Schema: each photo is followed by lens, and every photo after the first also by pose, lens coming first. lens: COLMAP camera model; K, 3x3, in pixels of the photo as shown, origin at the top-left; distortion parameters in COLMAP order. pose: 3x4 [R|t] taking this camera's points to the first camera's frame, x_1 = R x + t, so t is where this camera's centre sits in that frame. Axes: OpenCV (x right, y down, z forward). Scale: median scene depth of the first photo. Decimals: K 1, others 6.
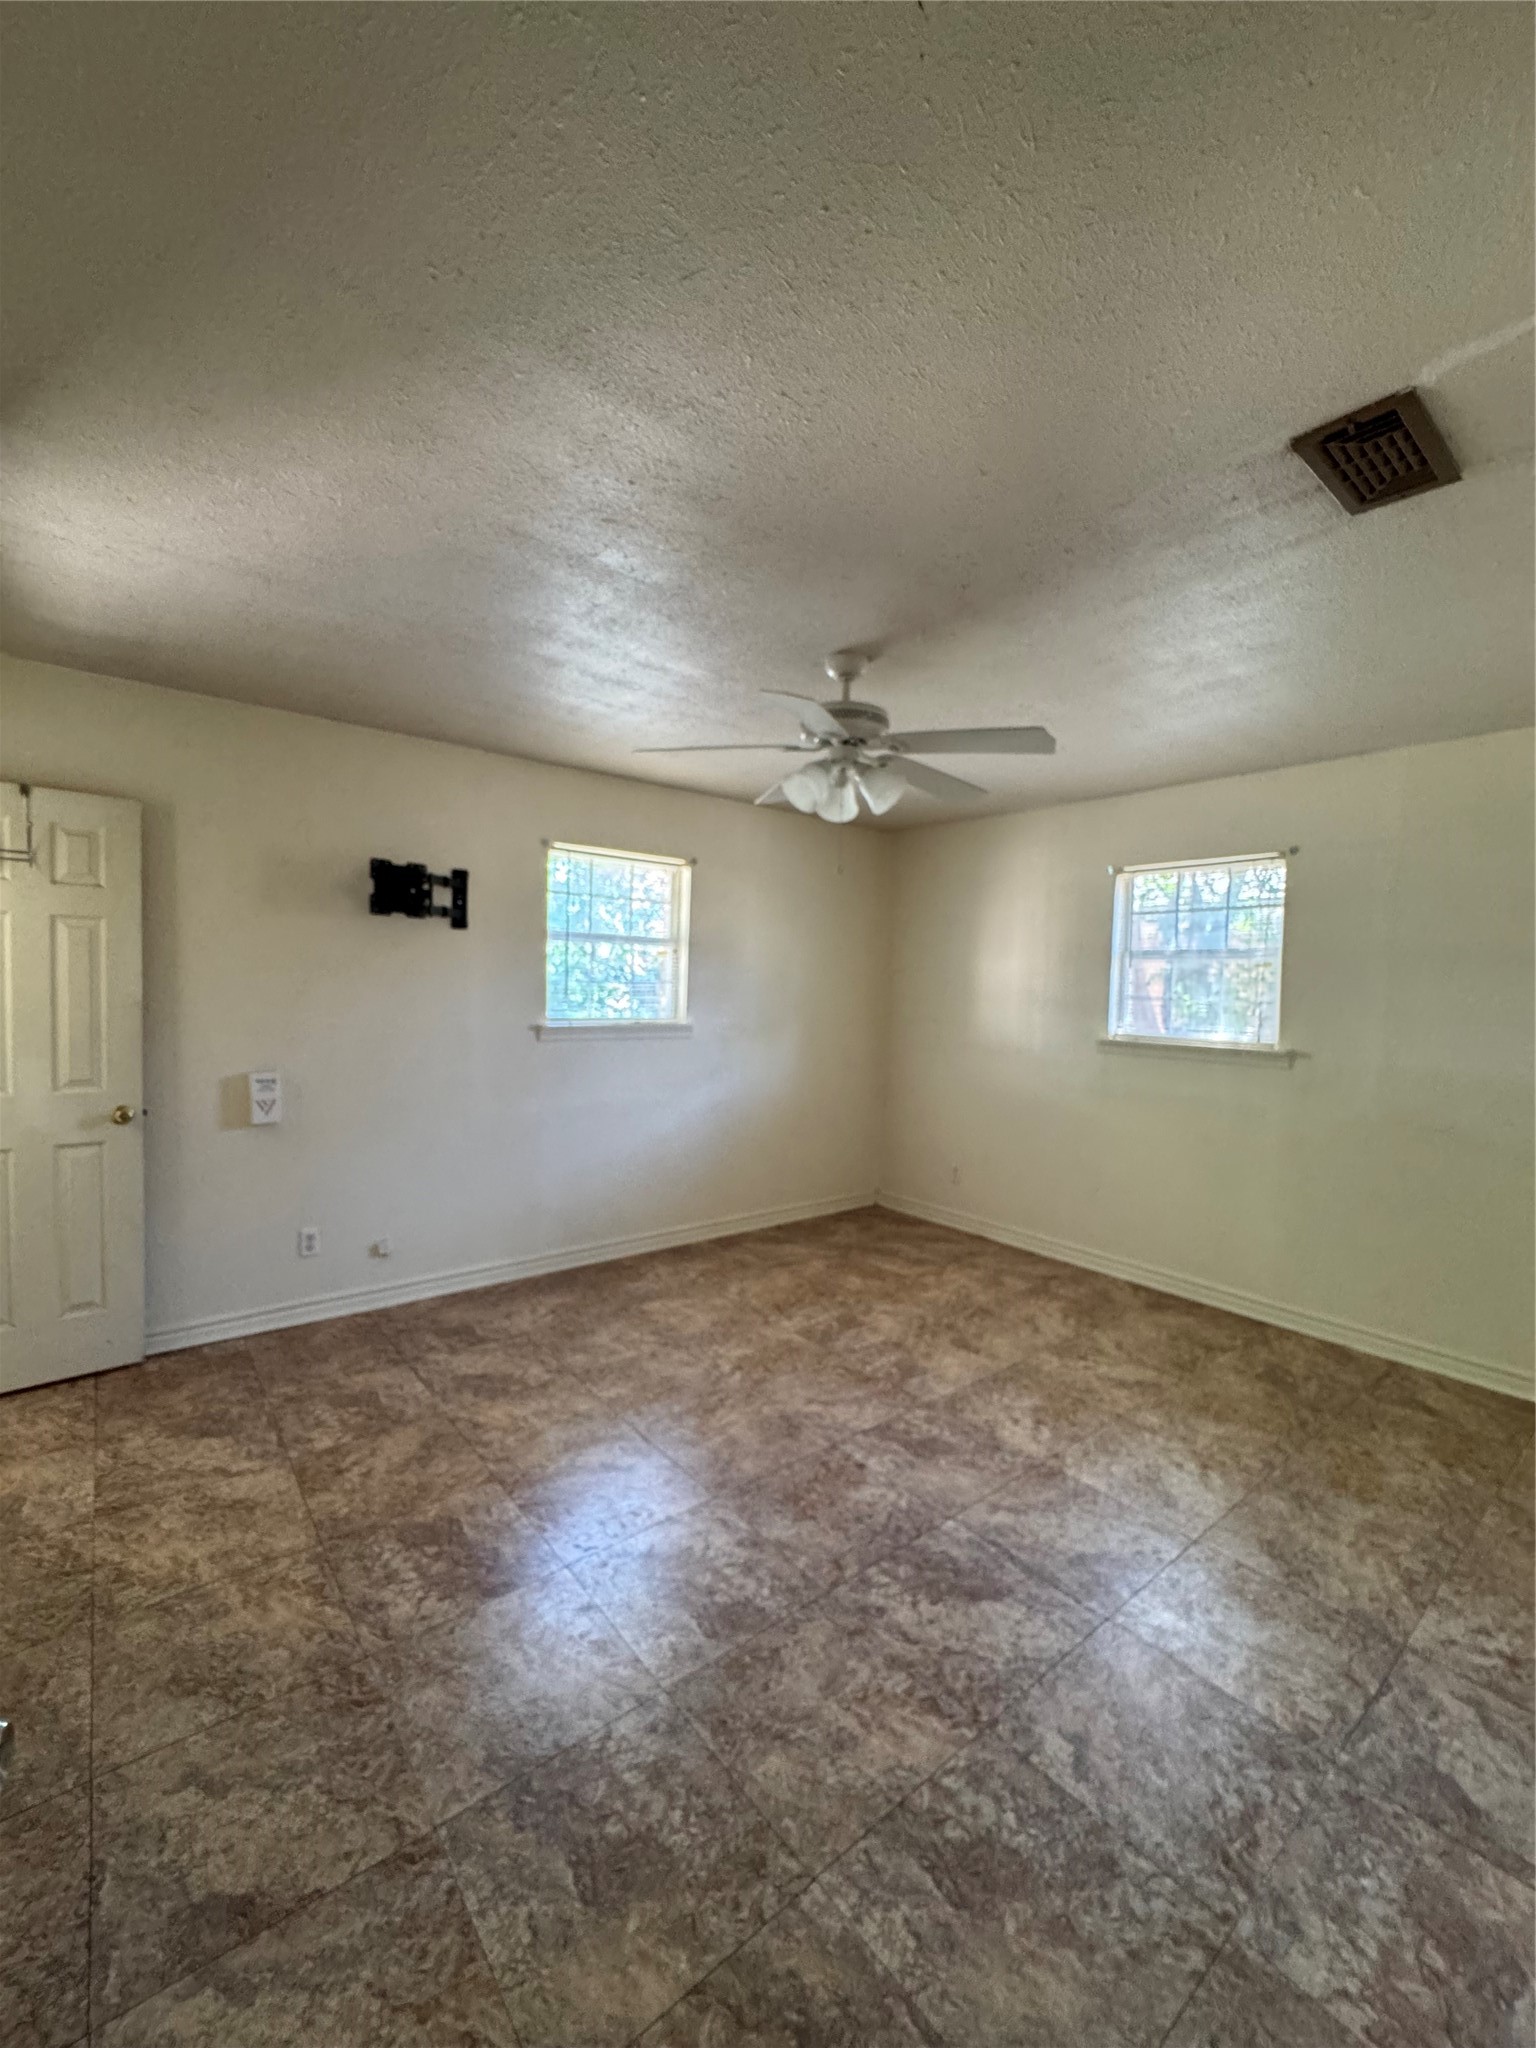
lens RADIAL K [[818.1, 0, 754.7], [0, 818.1, 1016.3], [0, 0, 1]] dist [-0.007659, 0.002260]
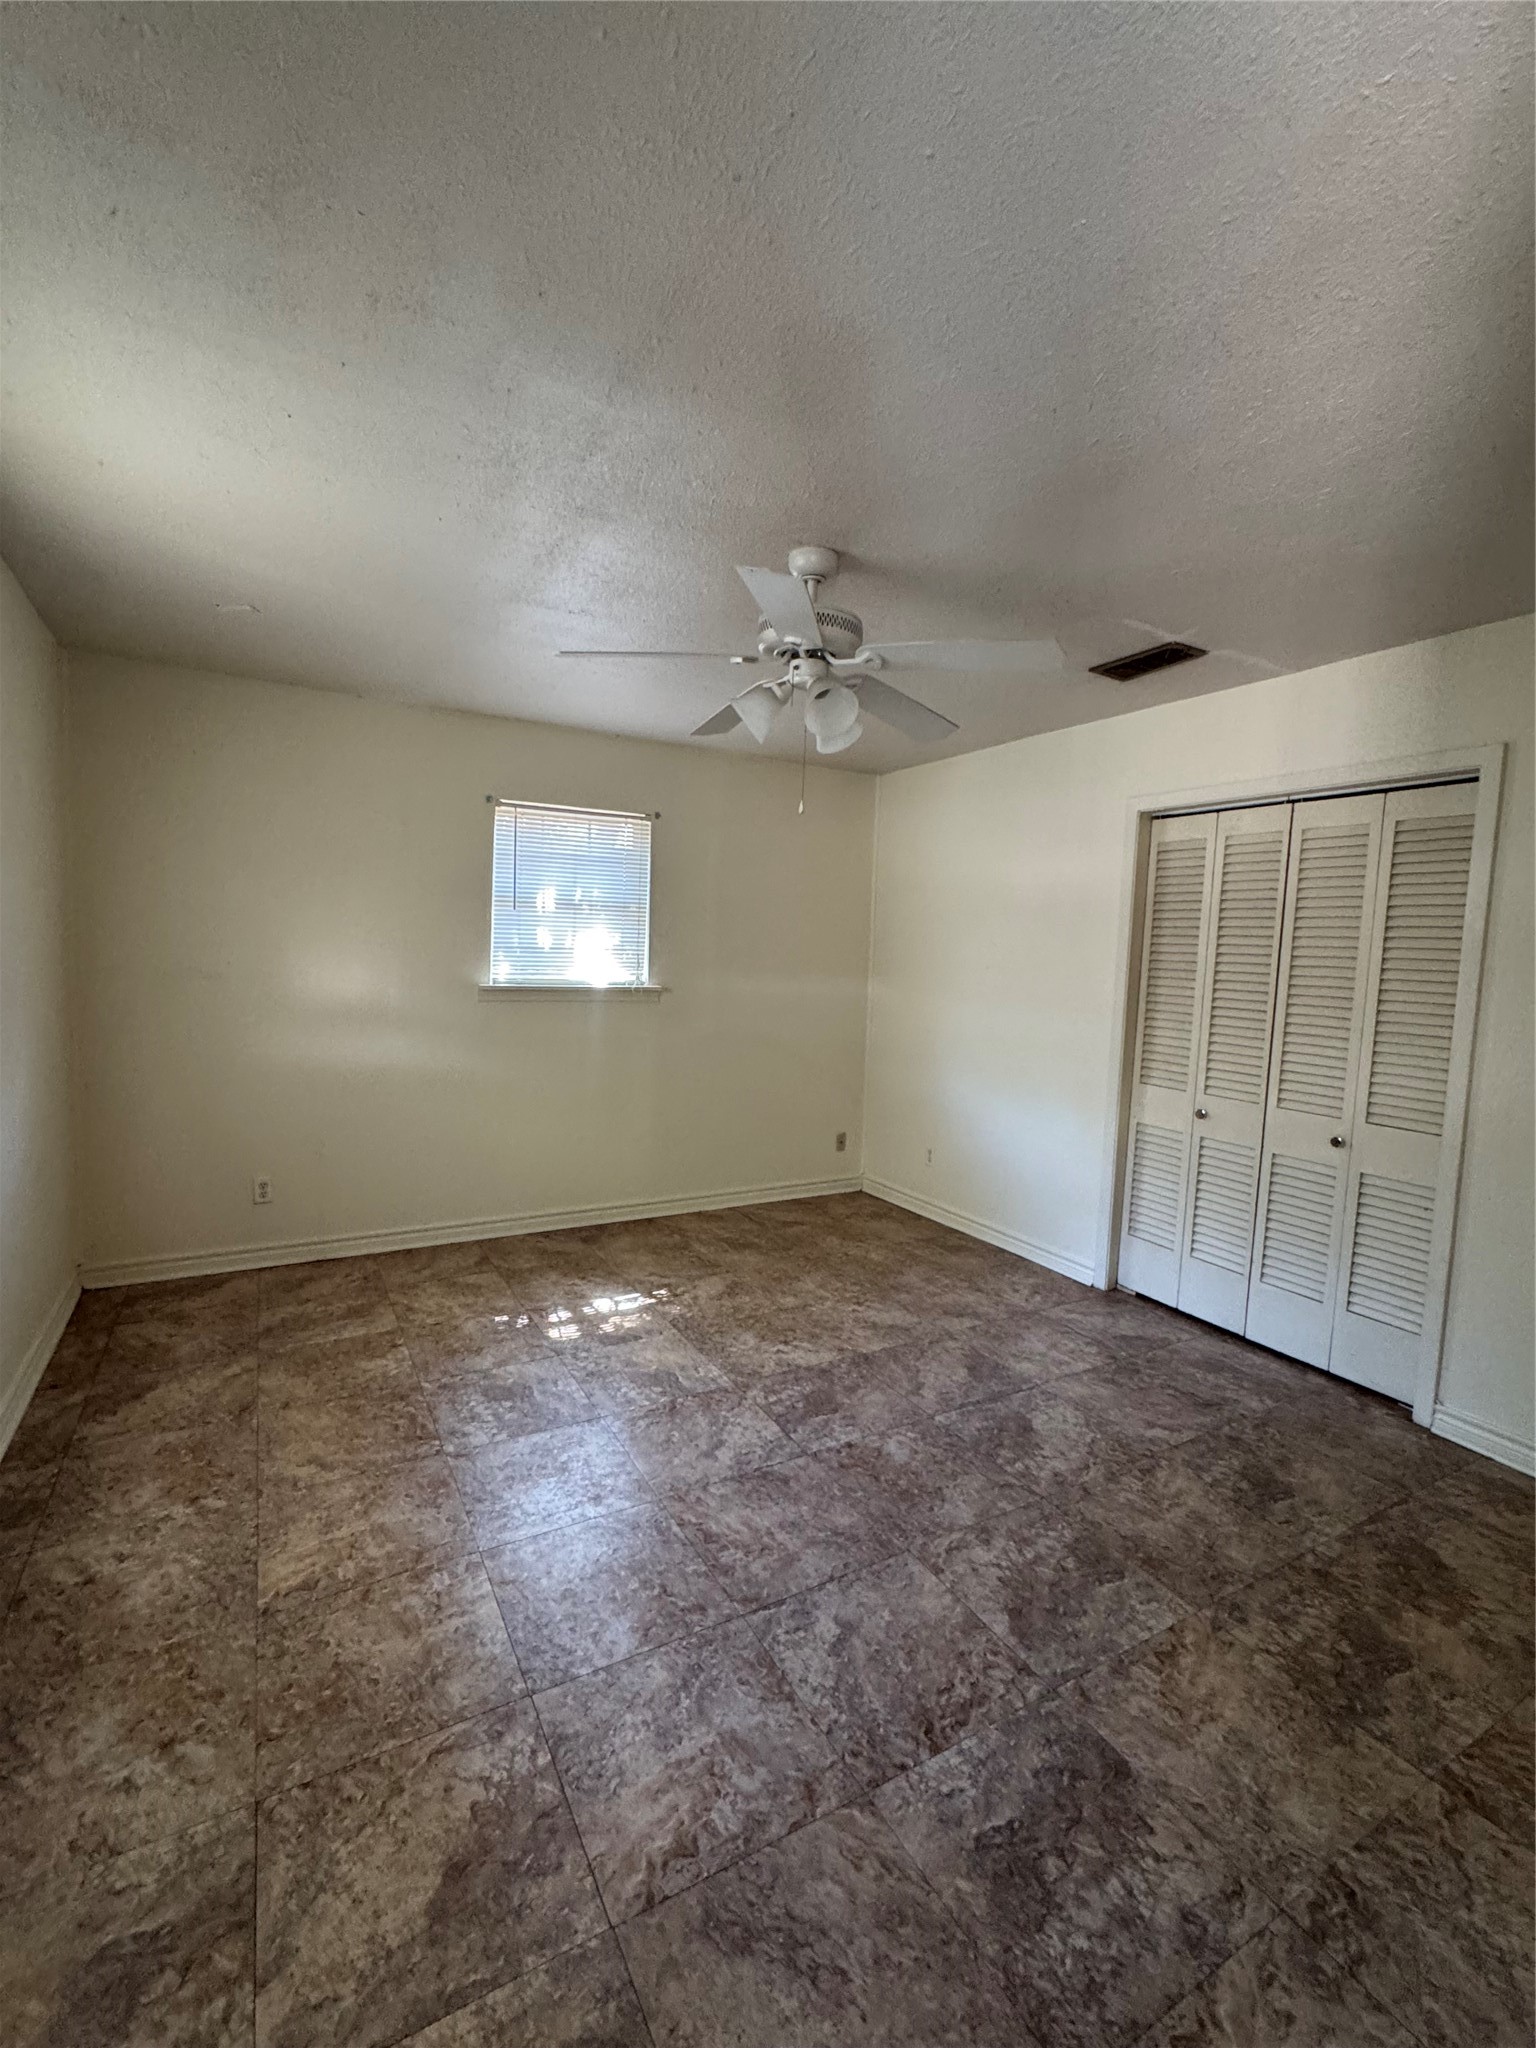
lens RADIAL K [[886.9, 0, 788.5], [0, 886.9, 1009.1], [0, 0, 1]] dist [-0.006509, 0.002117]
pose [[0.159747, -0.089750, 0.983070, -0.844097], [0.009197, 0.995951, 0.089431, -0.053449], [-0.987115, -0.005245, 0.159925, 0.890651]]
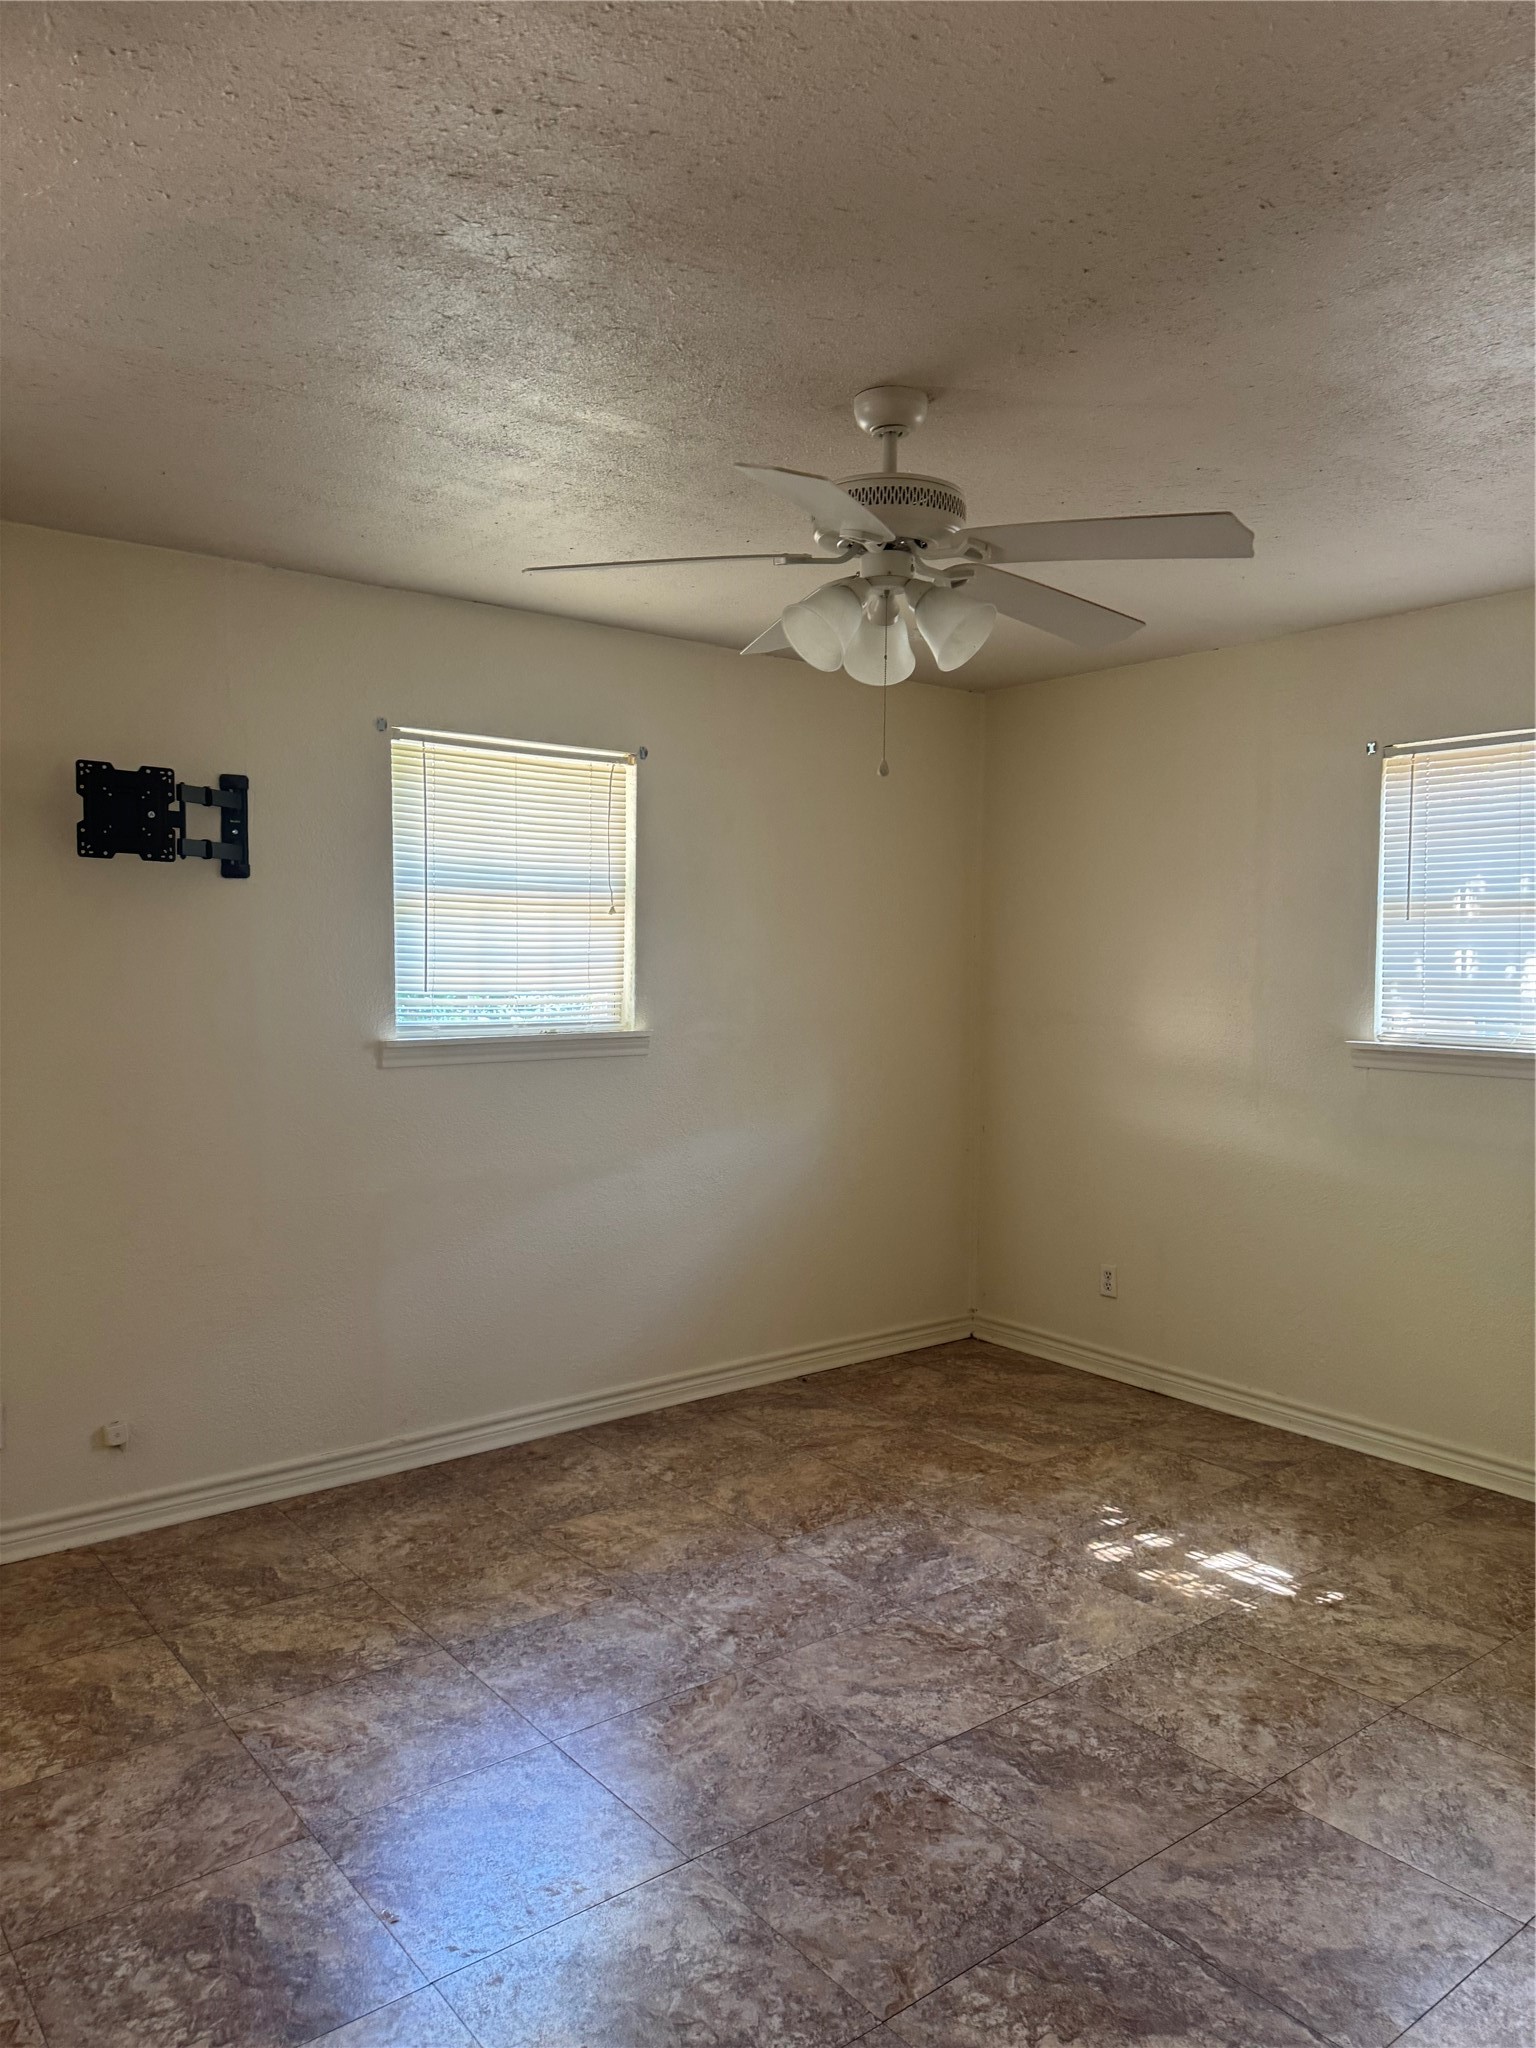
lens RADIAL K [[1432.1, 0, 750.0], [0, 1432.1, 1020.8], [0, 0, 1]] dist [0.023320, -0.020551]
pose [[0.999706, -0.020911, -0.012299, 0.018051], [0.021039, 0.999725, 0.010345, -0.013923], [0.012079, -0.010601, 0.999871, -0.013850]]
